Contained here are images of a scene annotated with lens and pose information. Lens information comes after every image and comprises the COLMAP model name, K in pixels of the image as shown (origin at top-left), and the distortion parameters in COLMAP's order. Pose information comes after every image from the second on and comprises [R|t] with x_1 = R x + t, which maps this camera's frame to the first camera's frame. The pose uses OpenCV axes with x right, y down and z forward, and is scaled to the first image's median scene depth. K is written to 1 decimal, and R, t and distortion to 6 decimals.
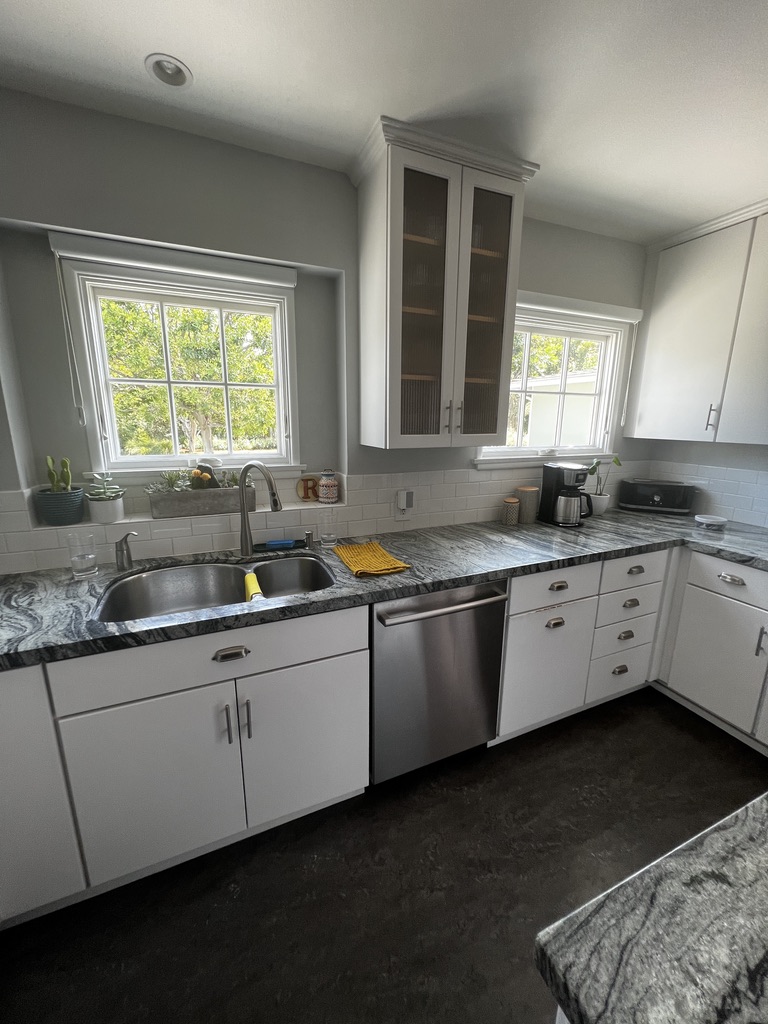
lens RADIAL K [[408.2, 0, 379.7], [0, 408.2, 509.5], [0, 0, 1]] dist [0.001069, 0.000113]
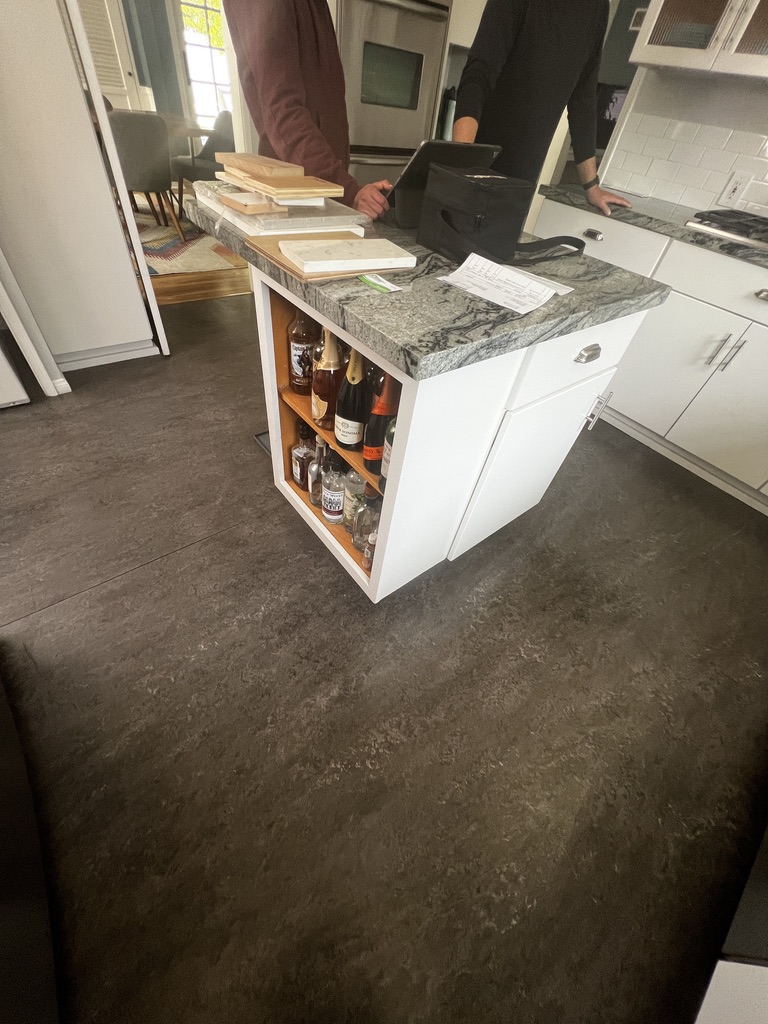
lens RADIAL K [[408.2, 0, 383.5], [0, 408.2, 511.2], [0, 0, 1]] dist [0.001069, 0.000113]
pose [[-0.954643, 0.115247, -0.274545, 0.930437], [-0.181310, 0.506399, 0.843022, 0.021051], [0.236185, 0.854563, -0.462535, 0.952682]]
